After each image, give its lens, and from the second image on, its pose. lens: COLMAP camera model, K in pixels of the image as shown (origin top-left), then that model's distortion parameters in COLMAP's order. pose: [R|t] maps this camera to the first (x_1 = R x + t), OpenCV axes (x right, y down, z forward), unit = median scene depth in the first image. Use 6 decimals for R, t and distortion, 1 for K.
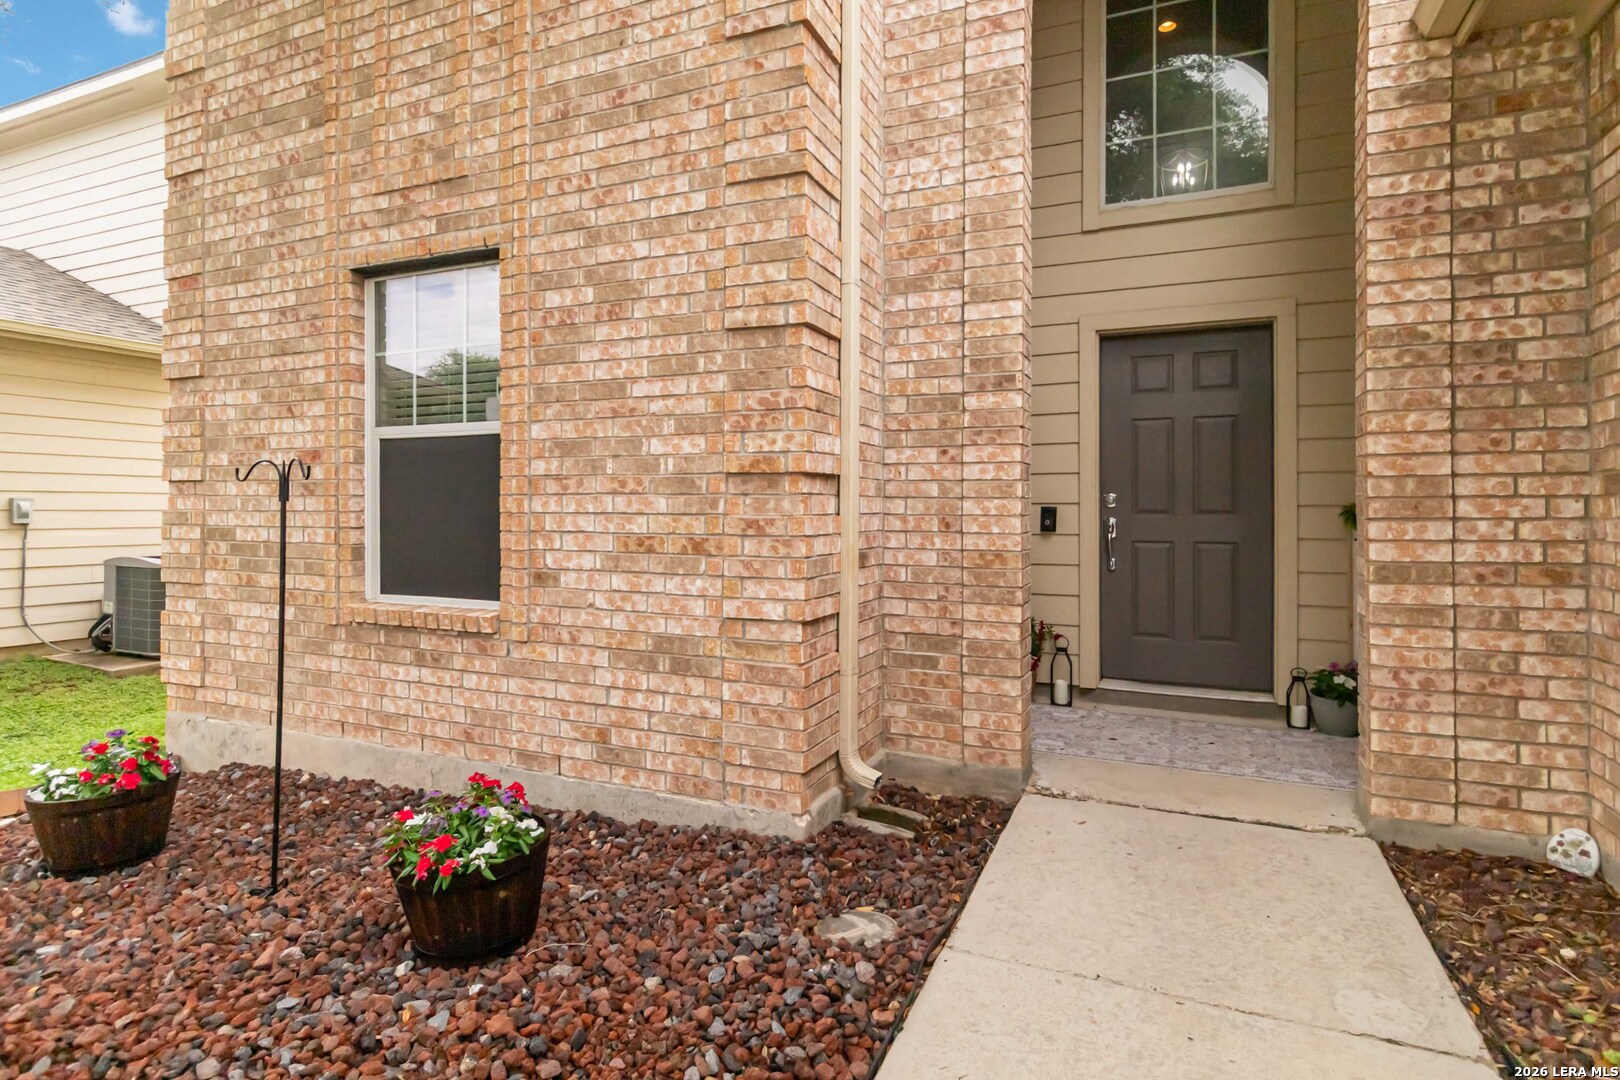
lens RADIAL K [[850.3, 0, 812.8], [0, 850.3, 503.9], [0, 0, 1]] dist [0.001951, -0.000034]
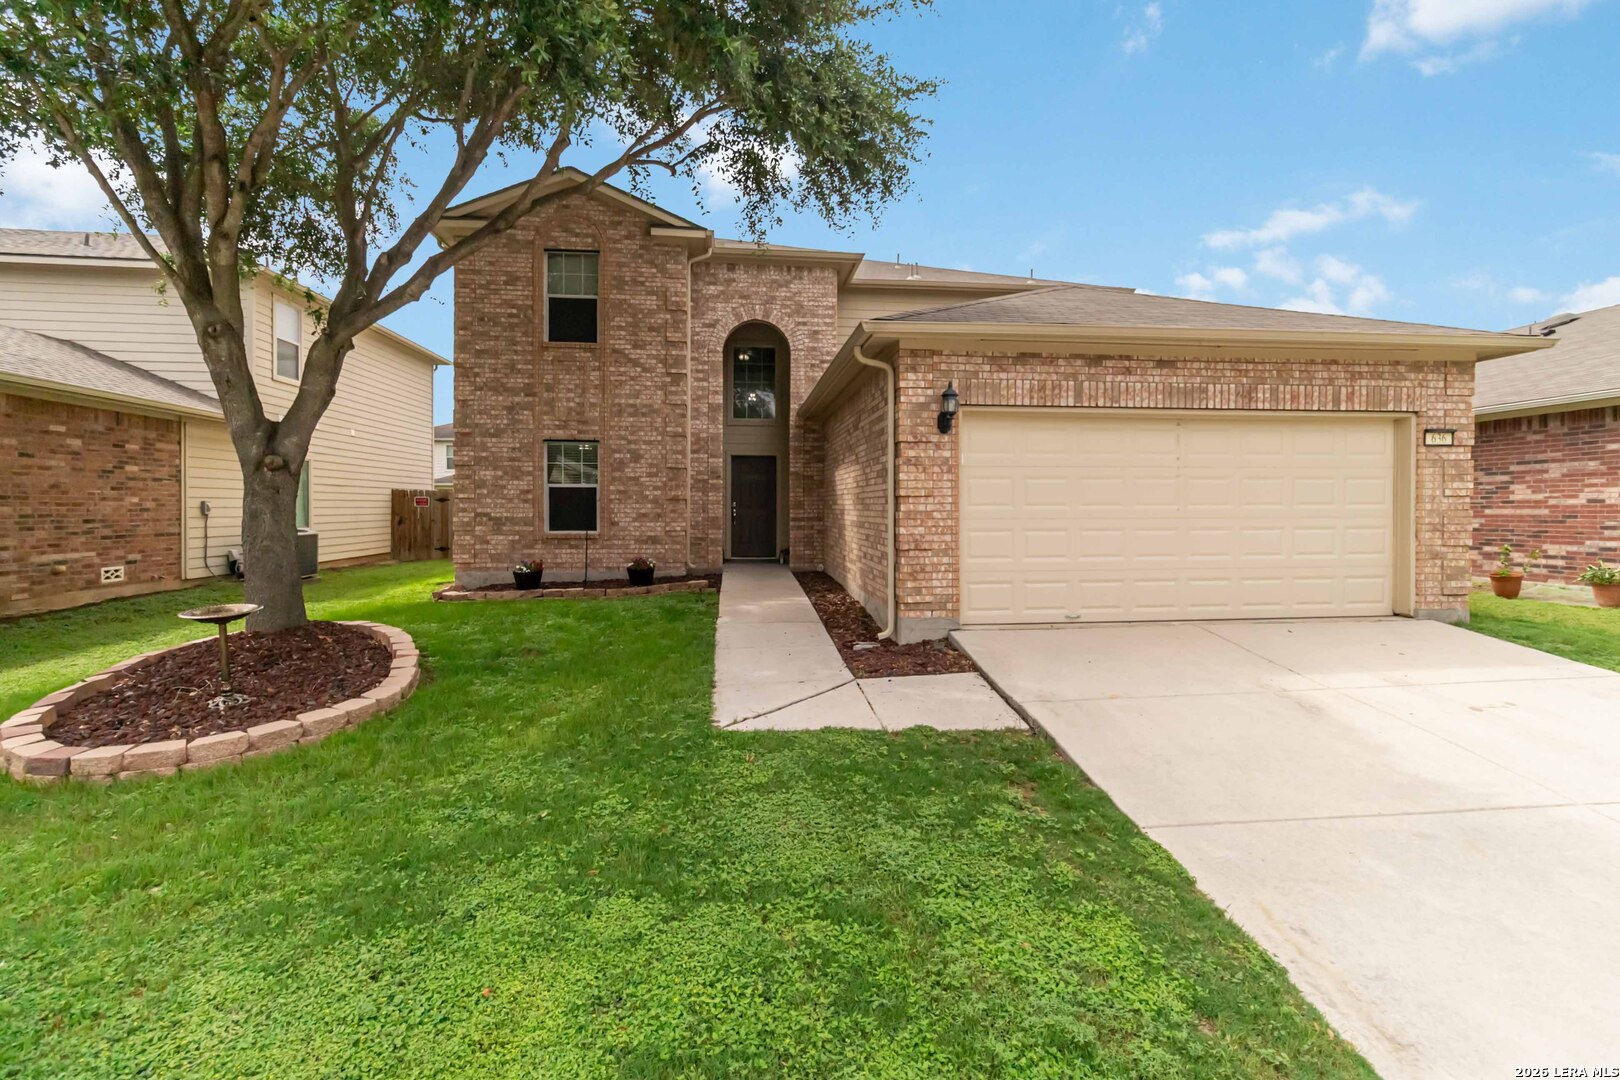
lens RADIAL K [[776.4, 0, 808.5], [0, 776.4, 524.2], [0, 0, 1]] dist [0.014826, 0.000062]
pose [[0.871973, -0.010936, 0.489432, -1.277690], [-0.002894, 0.999618, 0.027492, -0.015539], [-0.489546, -0.025389, 0.871608, -2.600726]]
